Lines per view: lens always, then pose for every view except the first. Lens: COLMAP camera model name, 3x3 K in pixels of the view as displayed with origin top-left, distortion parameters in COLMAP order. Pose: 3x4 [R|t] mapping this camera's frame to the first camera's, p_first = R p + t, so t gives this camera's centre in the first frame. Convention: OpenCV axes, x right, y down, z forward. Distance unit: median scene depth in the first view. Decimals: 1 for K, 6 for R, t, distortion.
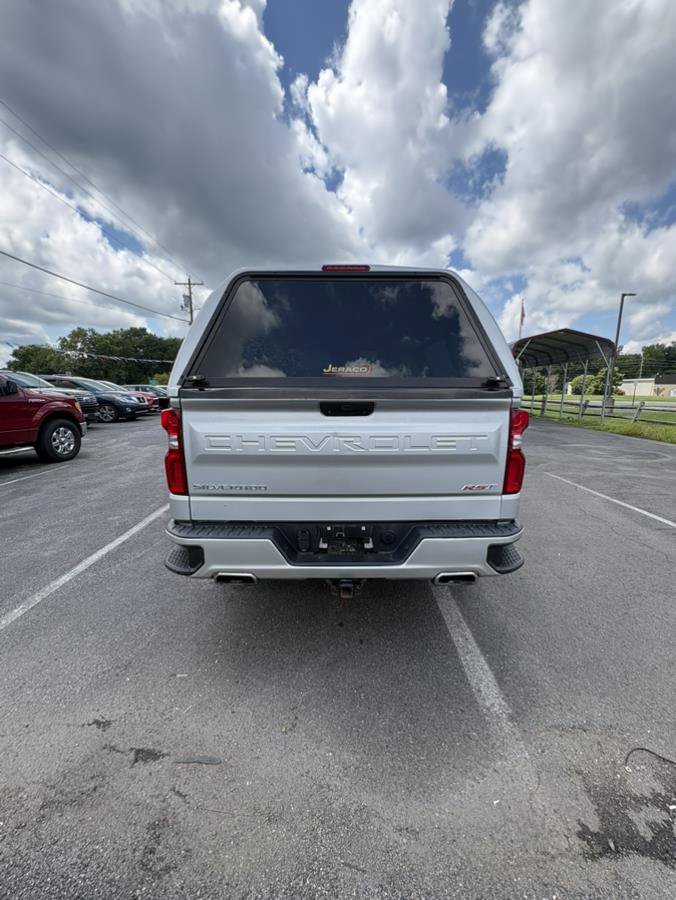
lens RADIAL K [[360.8, 0, 338.0], [0, 360.8, 450.0], [0, 0, 1]] dist [-0.001283, 0.000486]
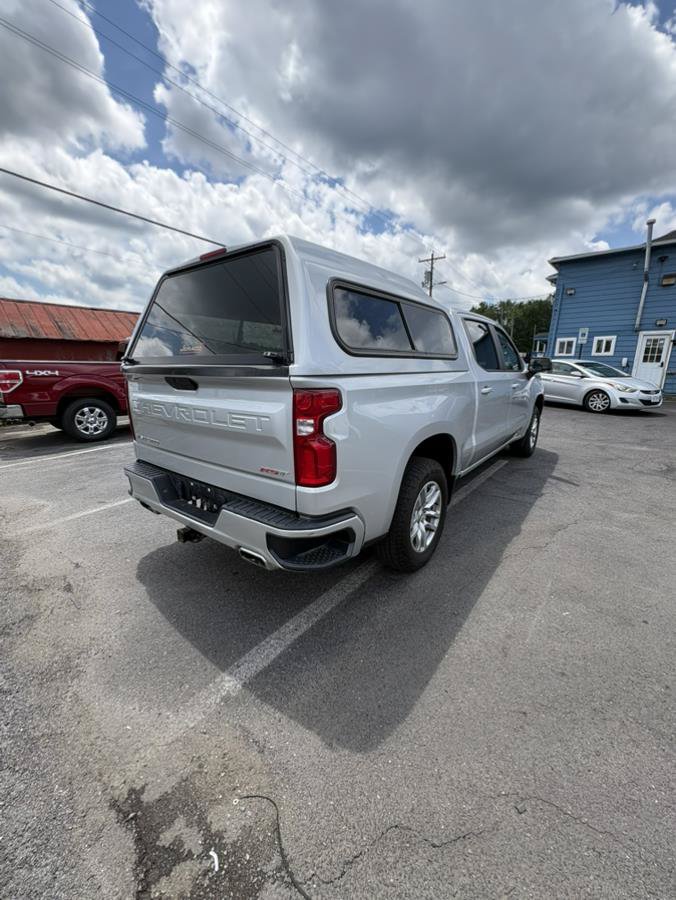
lens RADIAL K [[360.8, 0, 338.0], [0, 360.8, 450.0], [0, 0, 1]] dist [-0.001283, 0.000486]
pose [[0.785646, 0.141814, -0.602204, 0.291977], [-0.101425, 0.989728, 0.100752, -0.017516], [0.610306, -0.018077, 0.791960, 0.096527]]
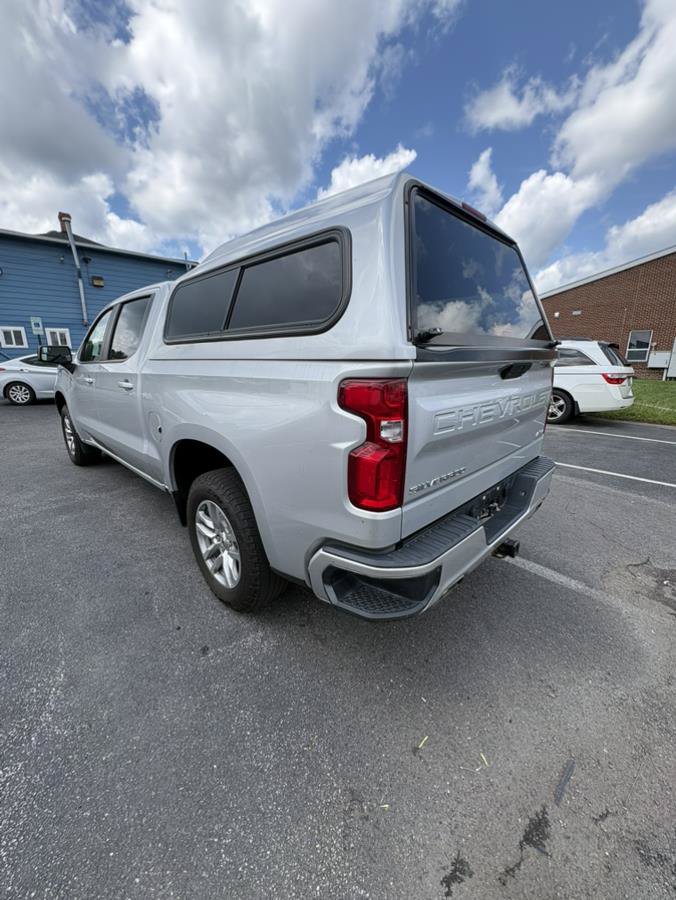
lens RADIAL K [[357.8, 0, 338.0], [0, 357.8, 450.0], [0, 0, 1]] dist [-0.006282, 0.000440]
pose [[0.706137, -0.181007, 0.684549, -0.256770], [0.120629, 0.983394, 0.135594, -0.023114], [-0.697724, -0.013172, 0.716245, 0.163395]]
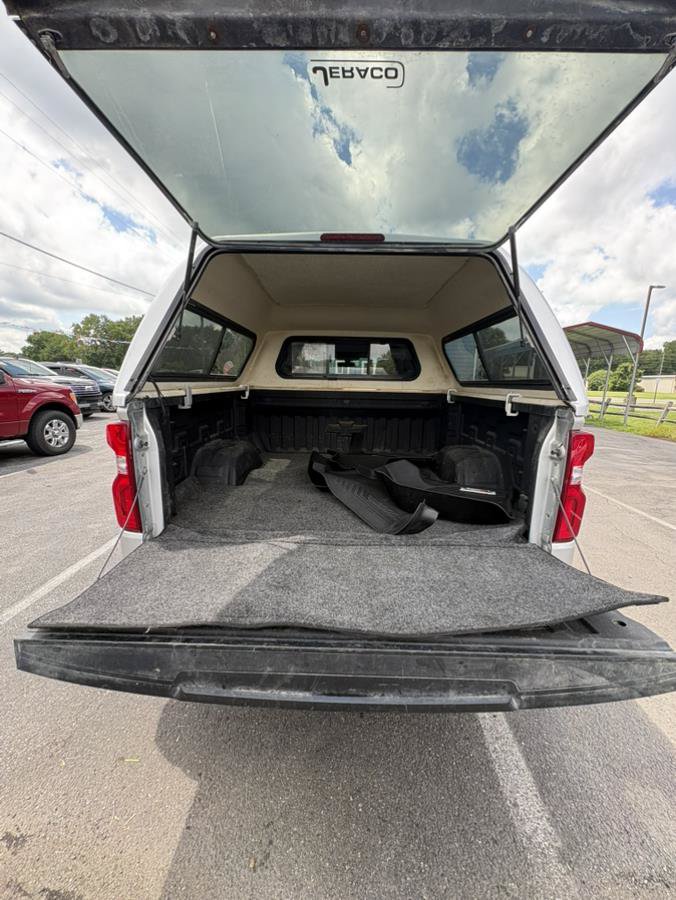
lens RADIAL K [[360.8, 0, 338.0], [0, 360.8, 450.0], [0, 0, 1]] dist [-0.001283, 0.000486]
pose [[0.999444, 0.022587, -0.024513, 0.005689], [-0.021978, 0.999450, 0.024830, -0.021900], [0.025060, -0.024277, 0.999391, 0.065218]]
